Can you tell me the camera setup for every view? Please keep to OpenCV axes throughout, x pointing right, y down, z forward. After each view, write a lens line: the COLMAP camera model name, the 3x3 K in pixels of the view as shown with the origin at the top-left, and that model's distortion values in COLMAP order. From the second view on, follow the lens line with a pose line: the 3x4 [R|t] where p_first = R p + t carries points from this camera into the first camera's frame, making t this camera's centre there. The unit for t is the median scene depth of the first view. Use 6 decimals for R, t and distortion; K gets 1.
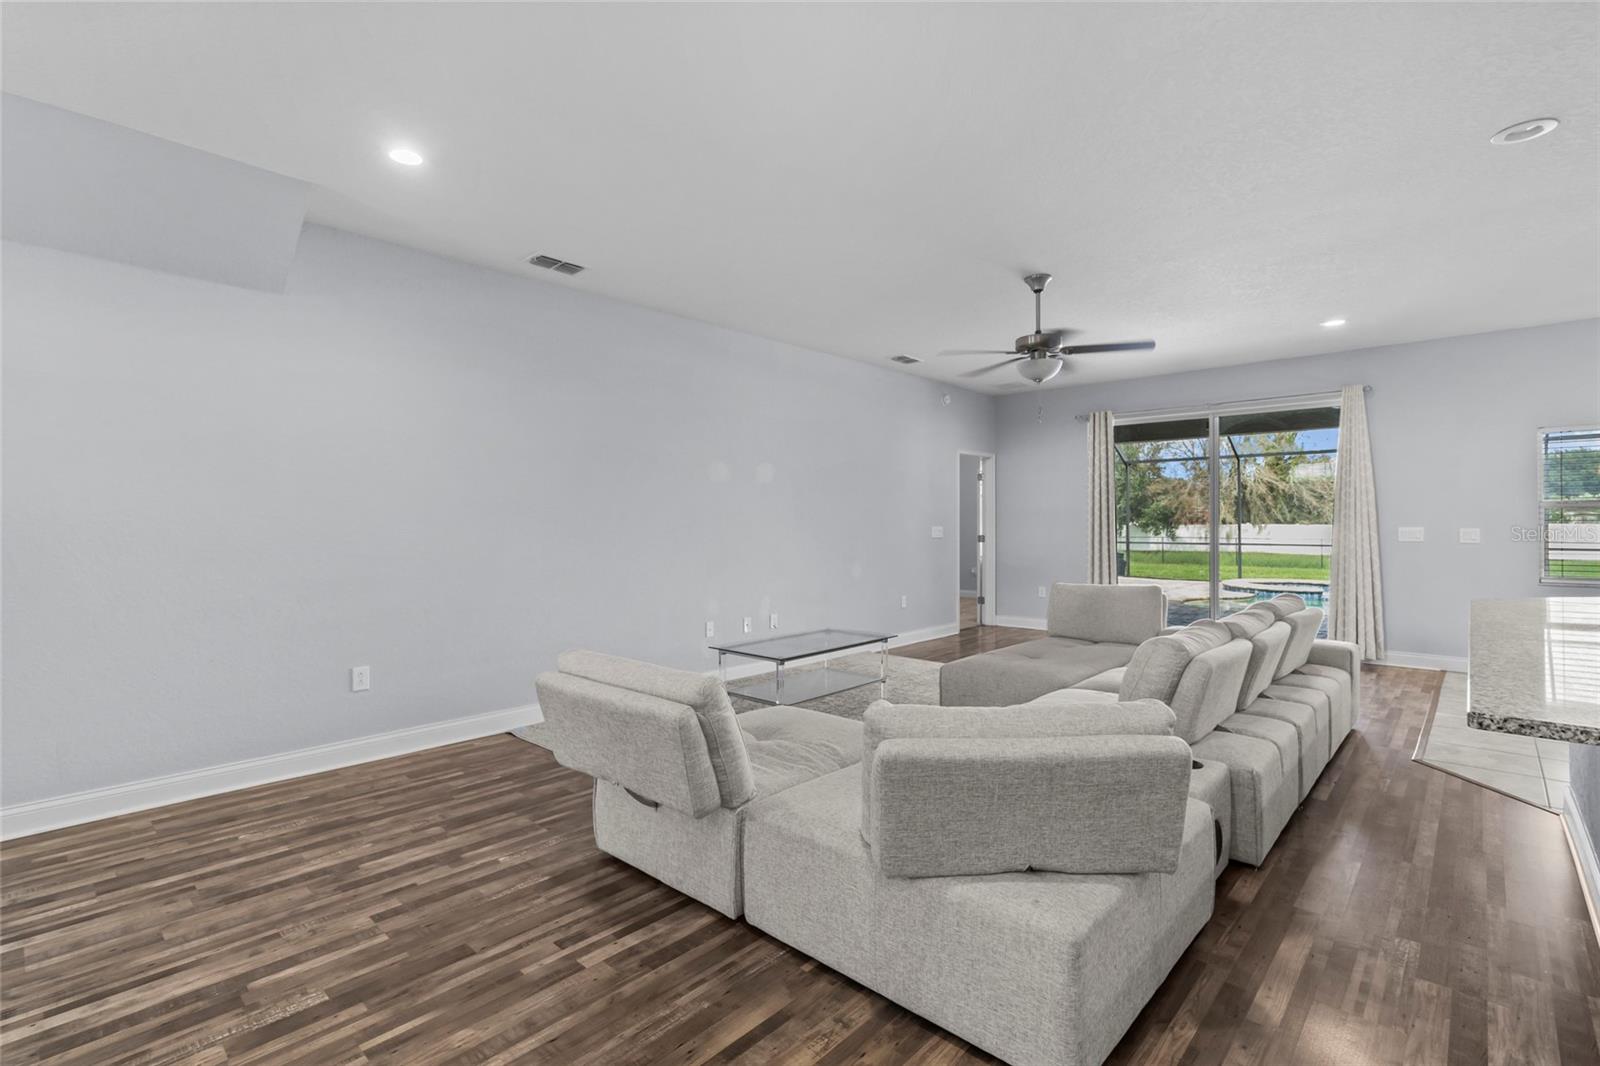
lens RADIAL K [[735.9, 0, 788.1], [0, 735.9, 524.7], [0, 0, 1]] dist [0.003851, 0.000333]
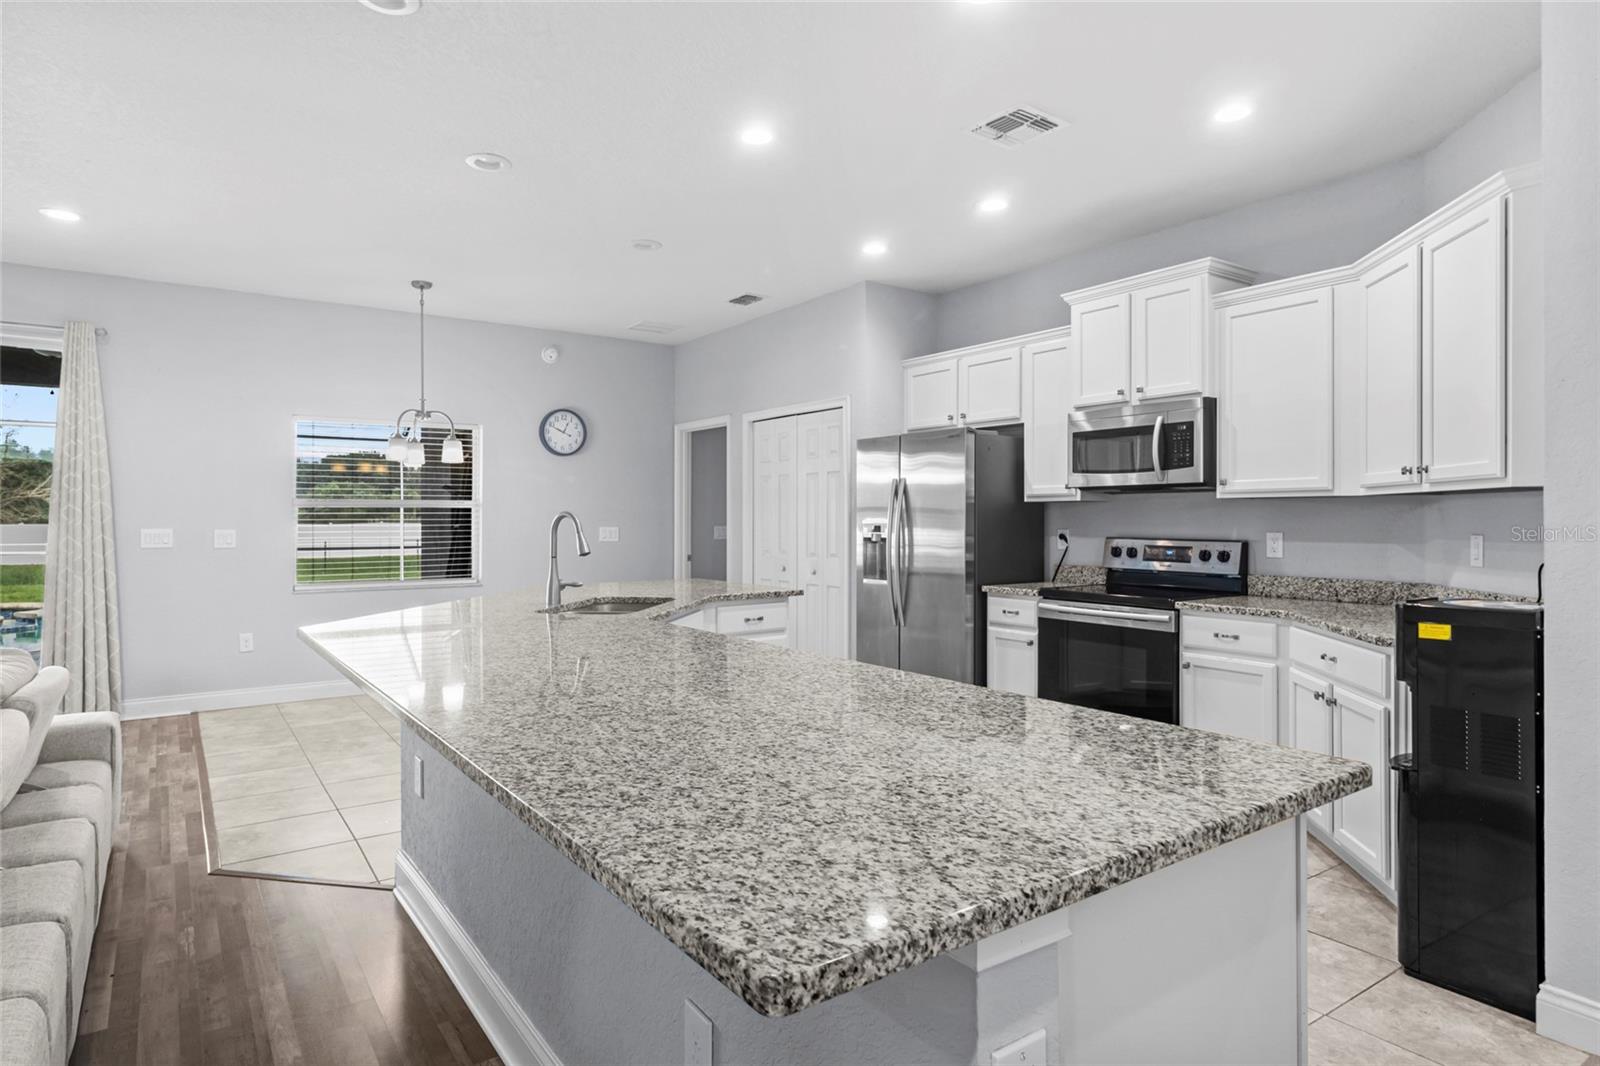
lens RADIAL K [[894.5, 0, 781.8], [0, 894.5, 515.2], [0, 0, 1]] dist [-0.001096, 0.005085]
pose [[0.212069, 0.007947, 0.977222, 0.210156], [0.002771, 0.999958, -0.008733, -0.001784], [-0.977251, 0.004560, 0.212038, 0.431226]]
